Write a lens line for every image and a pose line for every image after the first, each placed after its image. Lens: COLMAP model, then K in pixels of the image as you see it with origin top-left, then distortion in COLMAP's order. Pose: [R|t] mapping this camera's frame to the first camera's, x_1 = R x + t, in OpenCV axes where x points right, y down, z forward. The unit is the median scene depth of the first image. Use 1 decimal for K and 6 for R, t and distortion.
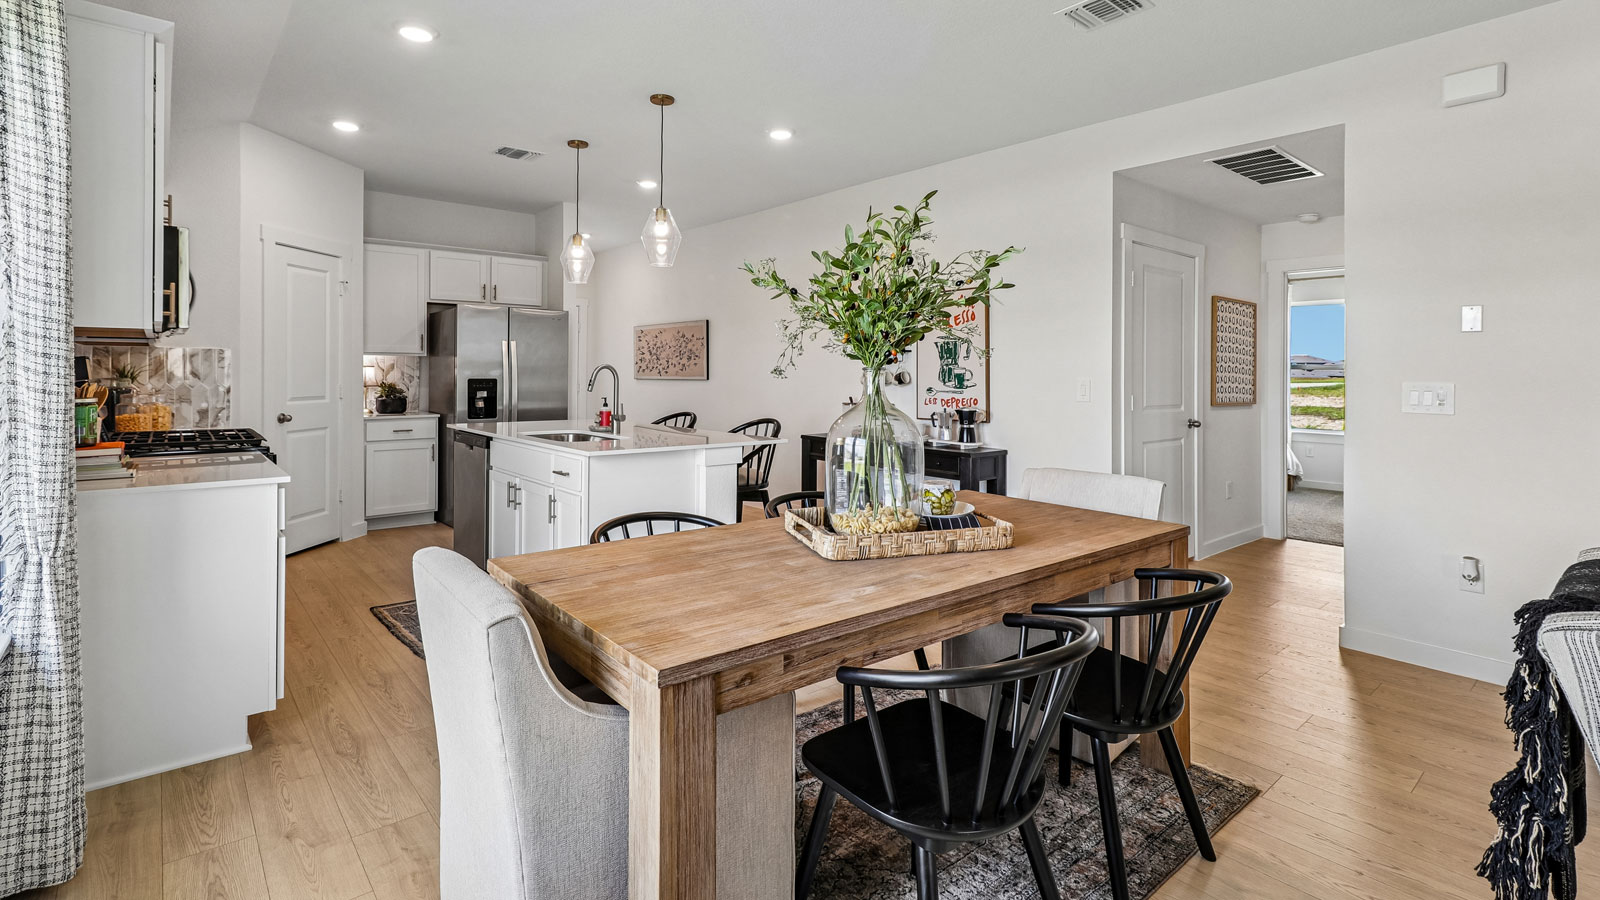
lens RADIAL K [[747.1, 0, 803.2], [0, 747.1, 381.5], [0, 0, 1]] dist [0.004127, -0.000683]
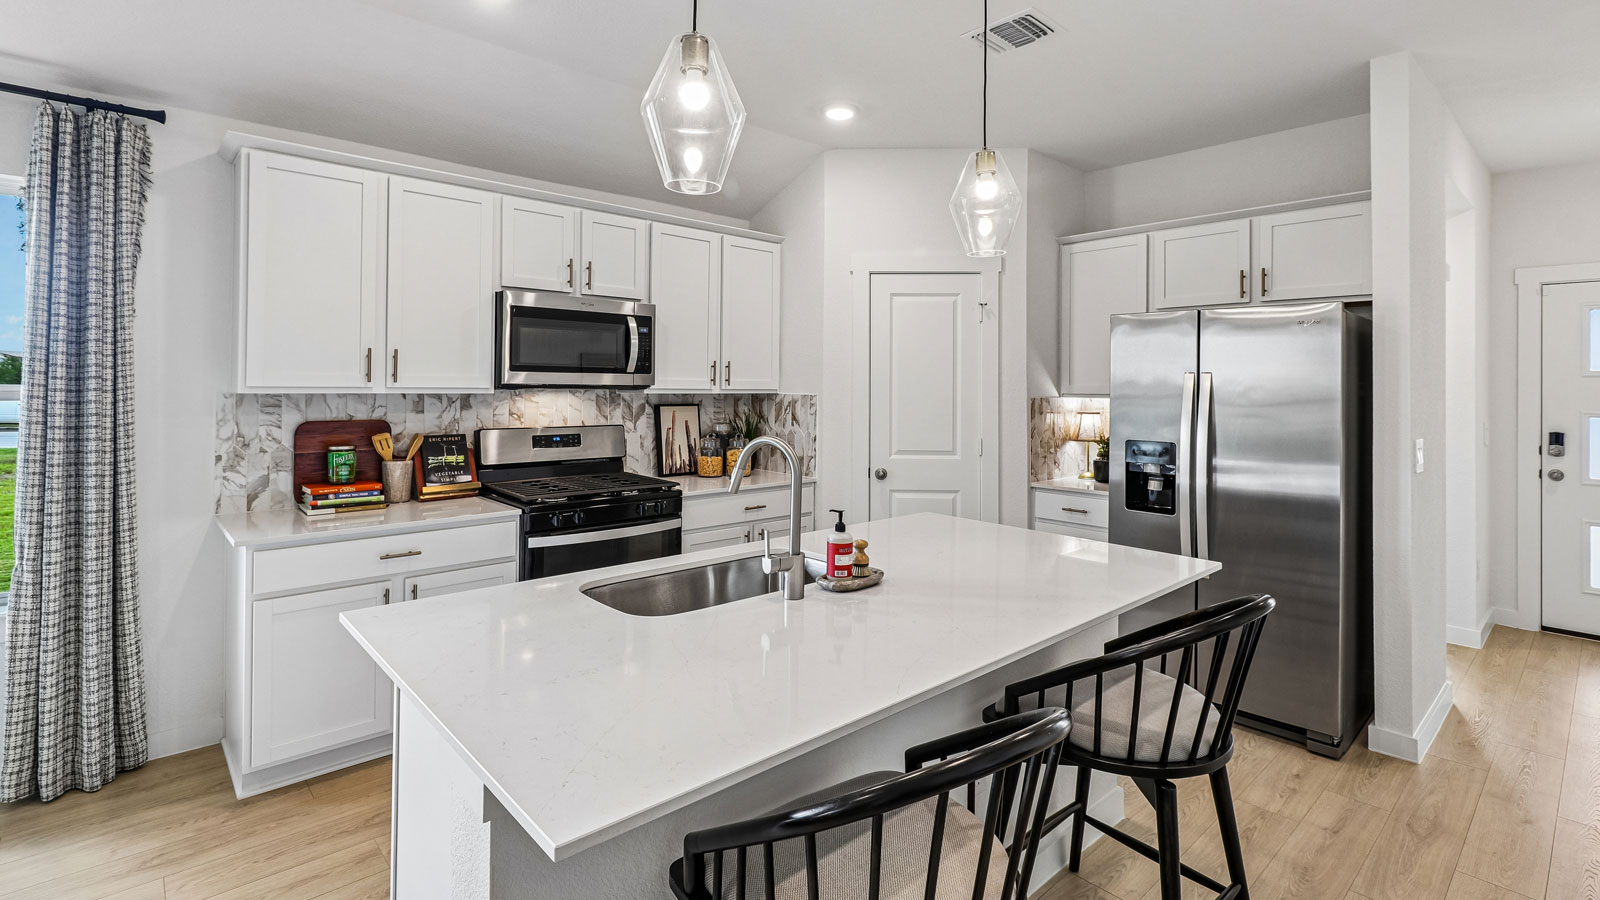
lens RADIAL K [[747.1, 0, 788.9], [0, 747.1, 384.9], [0, 0, 1]] dist [0.004127, -0.000683]
pose [[0.015320, -0.005612, -0.999867, 0.147354], [-0.022829, 0.999722, -0.005961, -0.040913], [0.999622, 0.022918, 0.015187, 0.788720]]
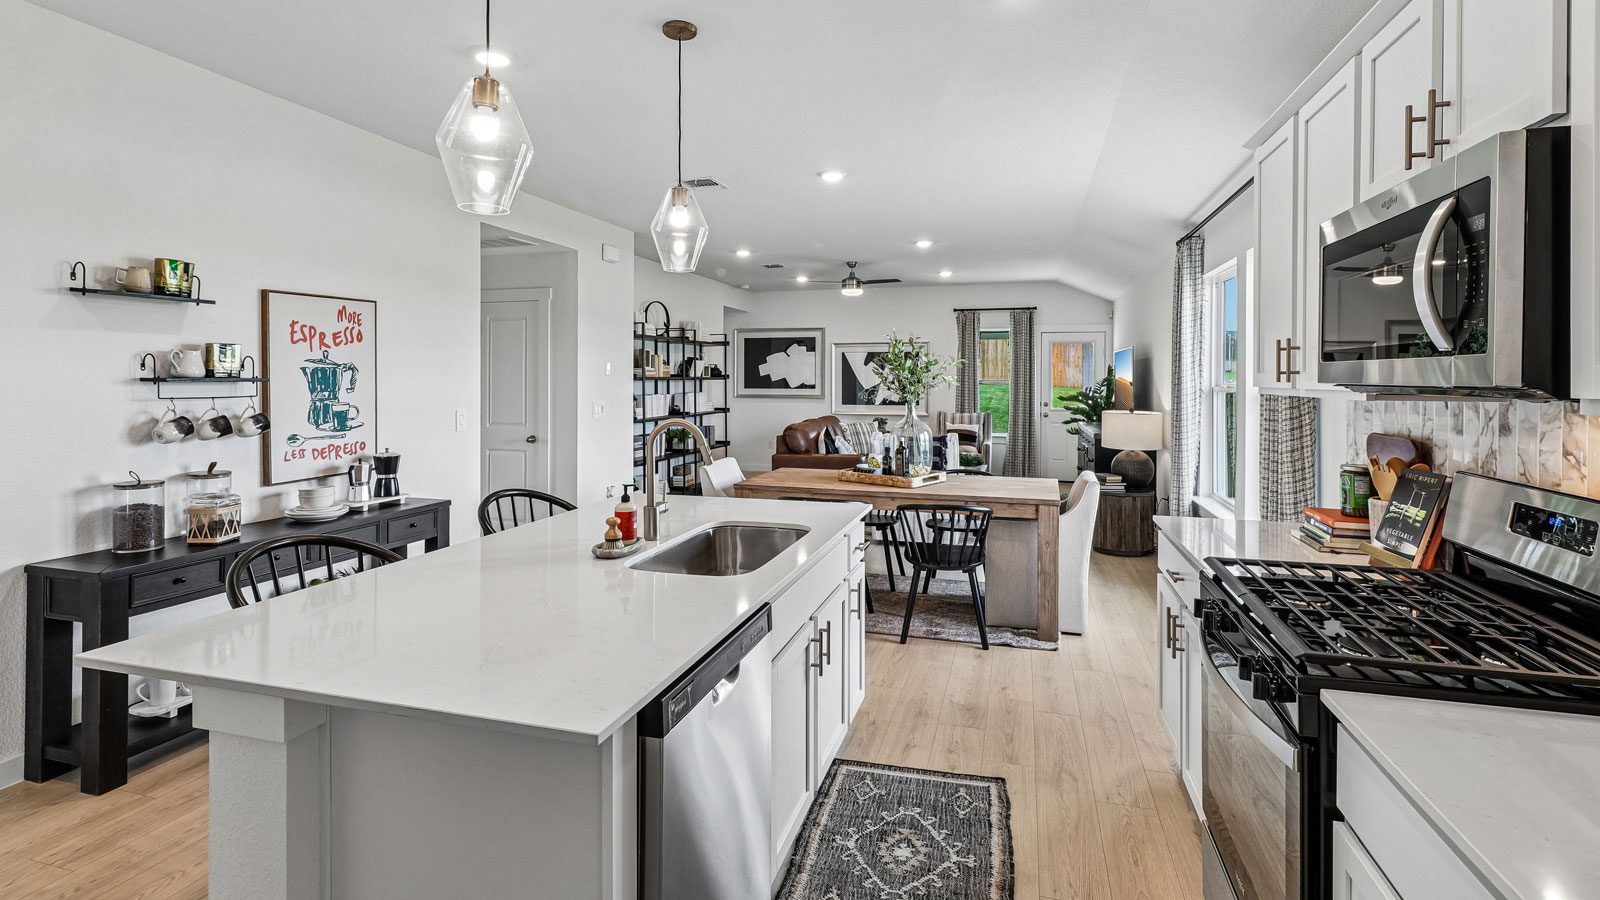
lens RADIAL K [[747.1, 0, 804.7], [0, 747.1, 377.3], [0, 0, 1]] dist [0.004127, -0.000683]
pose [[-0.541355, -0.006000, 0.840772, -0.638656], [0.004193, 0.999943, 0.009835, -0.047570], [-0.840783, 0.008849, -0.541299, 0.969547]]
